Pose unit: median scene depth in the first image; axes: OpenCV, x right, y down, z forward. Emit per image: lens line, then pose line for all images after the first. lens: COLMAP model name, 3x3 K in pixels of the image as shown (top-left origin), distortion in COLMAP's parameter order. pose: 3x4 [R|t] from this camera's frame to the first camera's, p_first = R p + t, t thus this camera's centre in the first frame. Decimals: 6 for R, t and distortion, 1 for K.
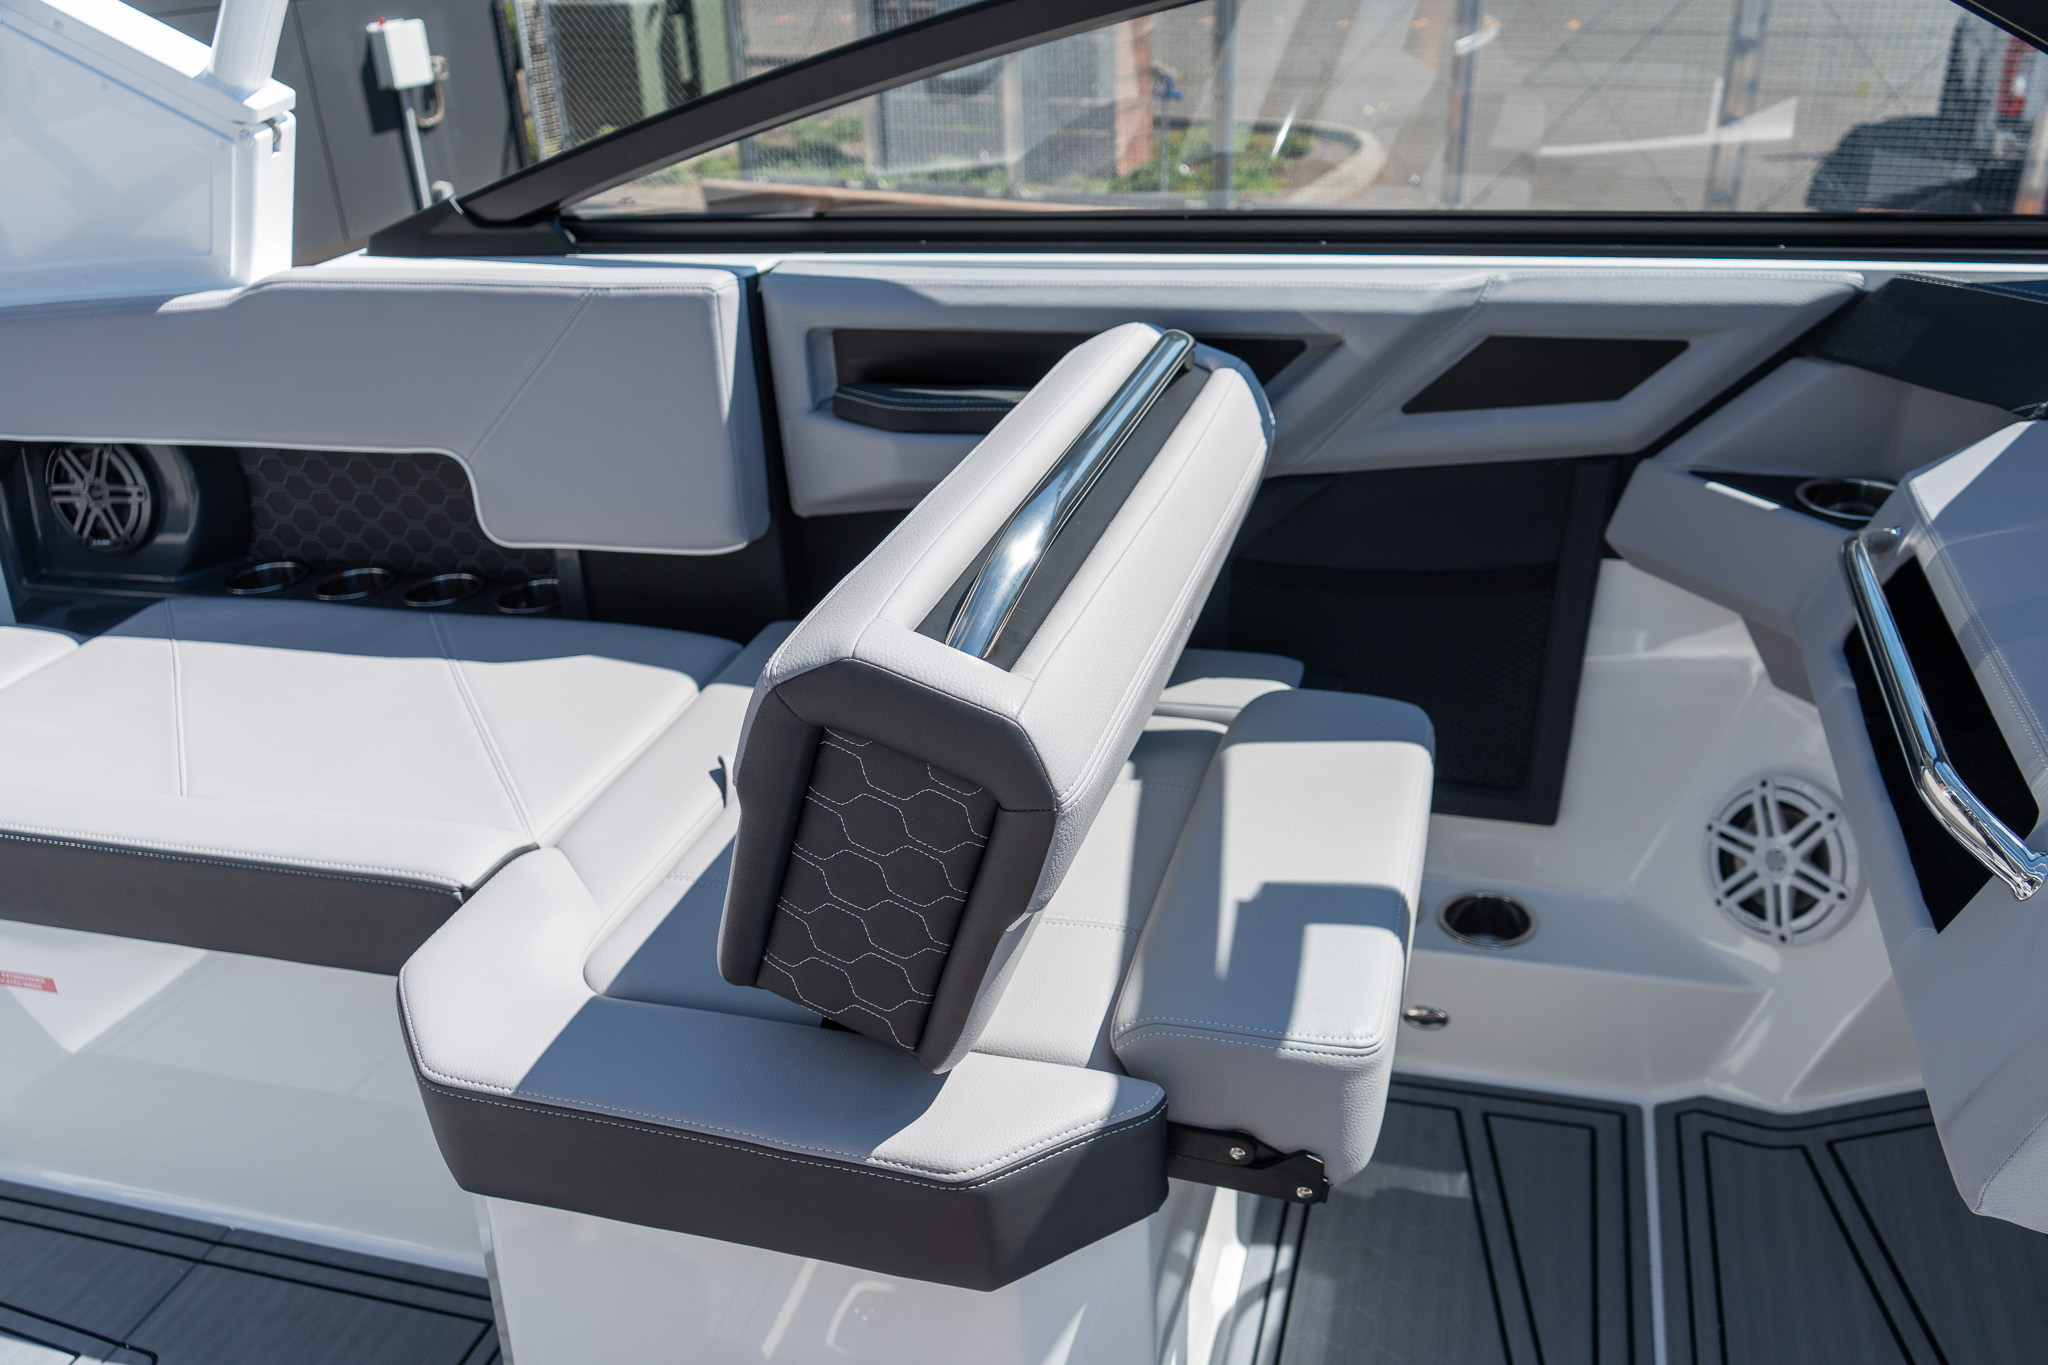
lens RADIAL K [[1630.9, 0, 1071.6], [0, 1630.9, 682.9], [0, 0, 1]] dist [-0.008290, -0.001324]
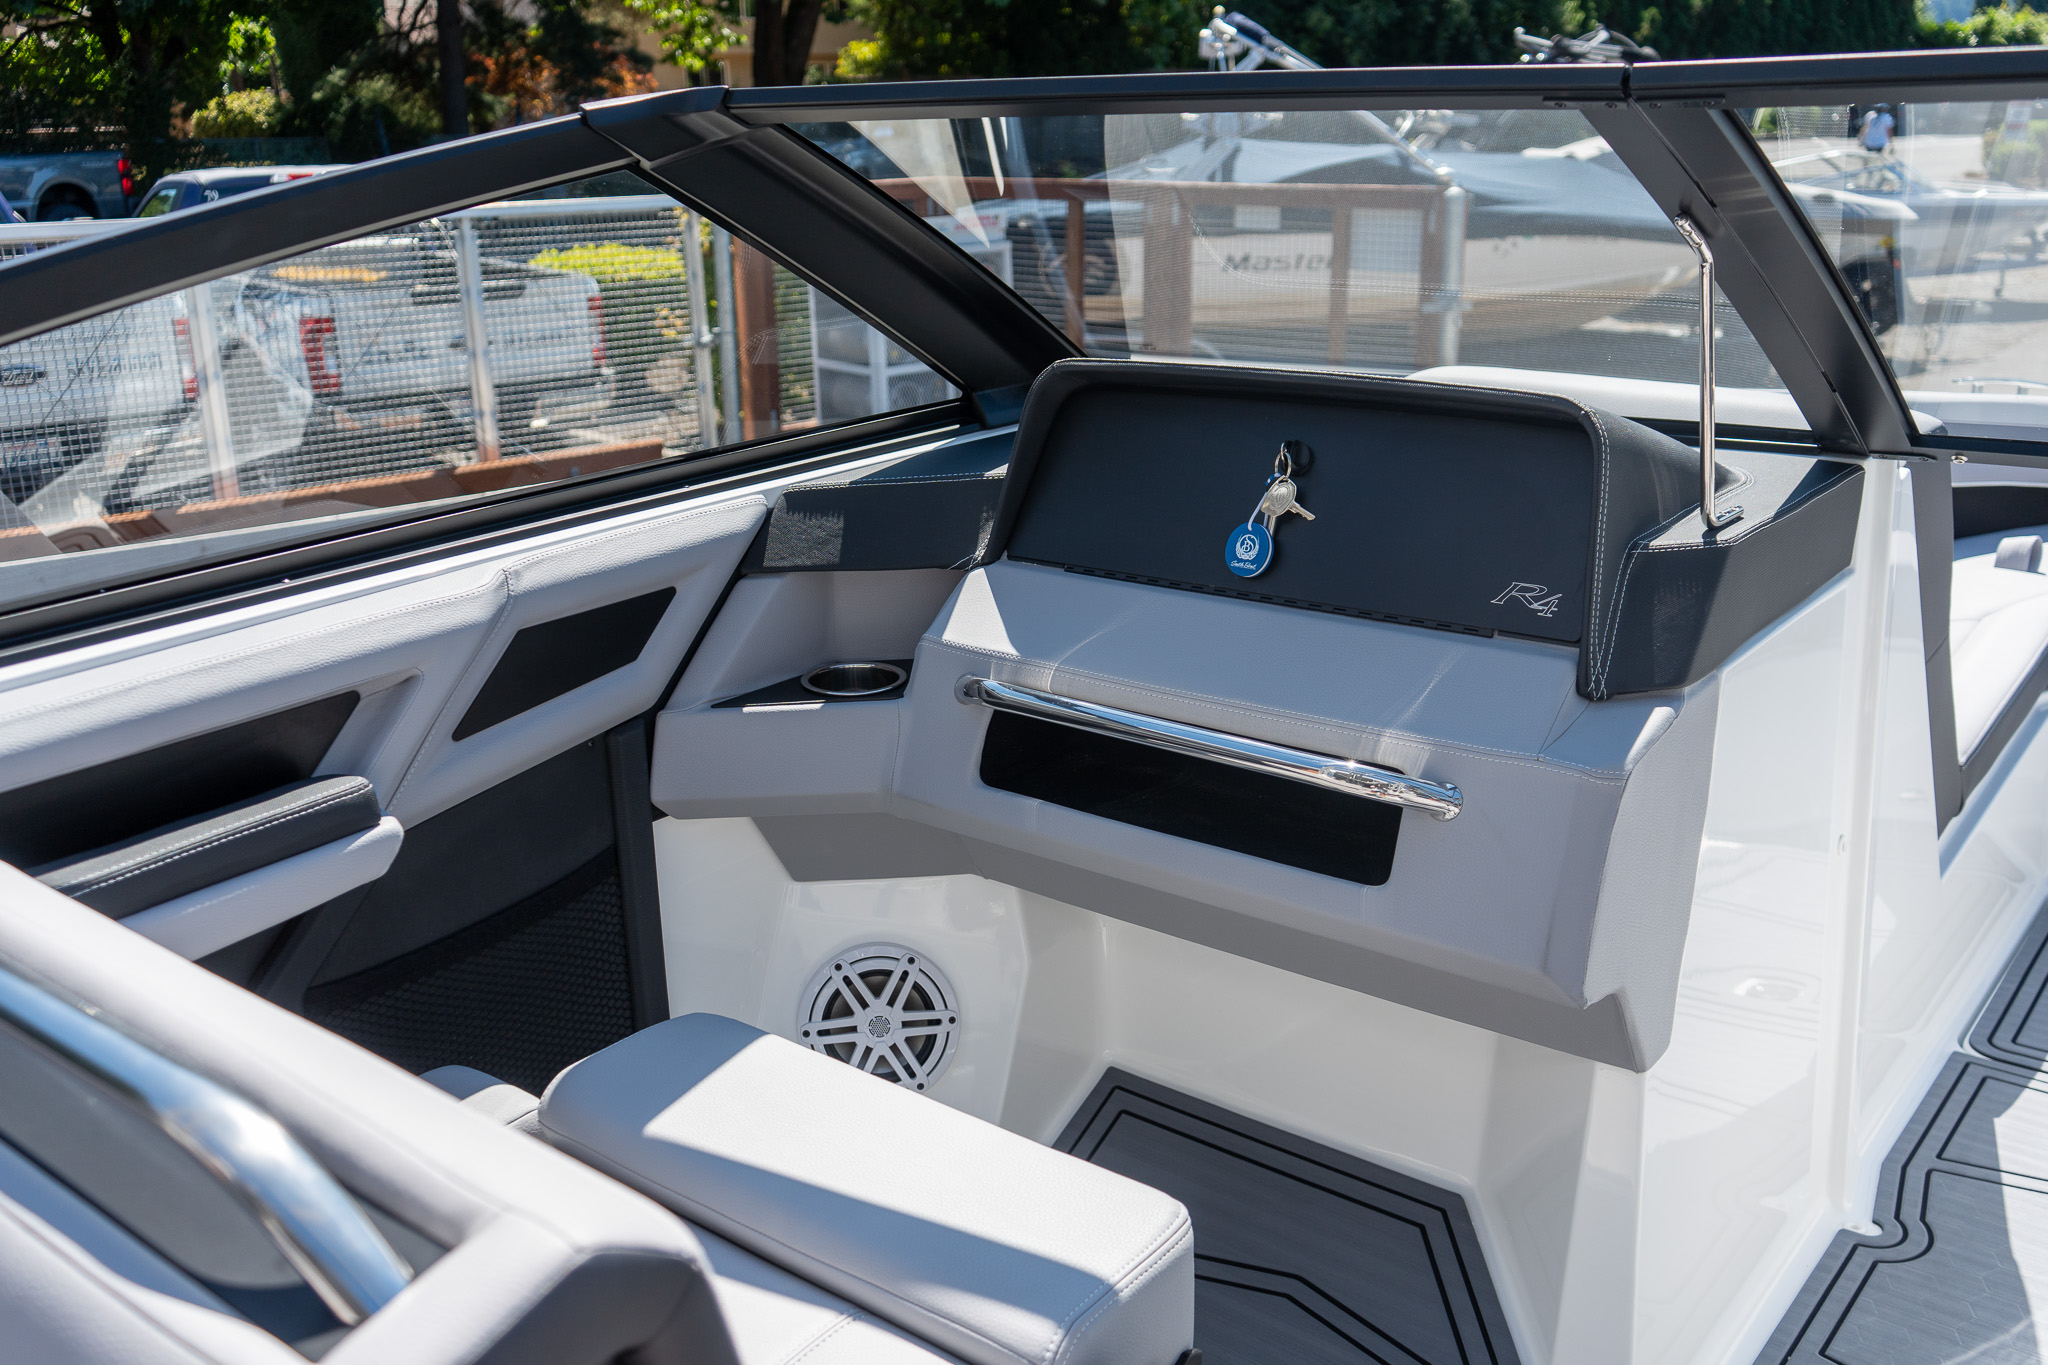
lens RADIAL K [[1848.7, 0, 1030.8], [0, 1848.7, 713.3], [0, 0, 1]] dist [0.009725, -0.000316]
pose [[0.407648, -0.265165, 0.873791, -0.539071], [0.421787, 0.903388, 0.077371, -0.129530], [-0.809888, 0.337014, 0.480108, 0.283316]]
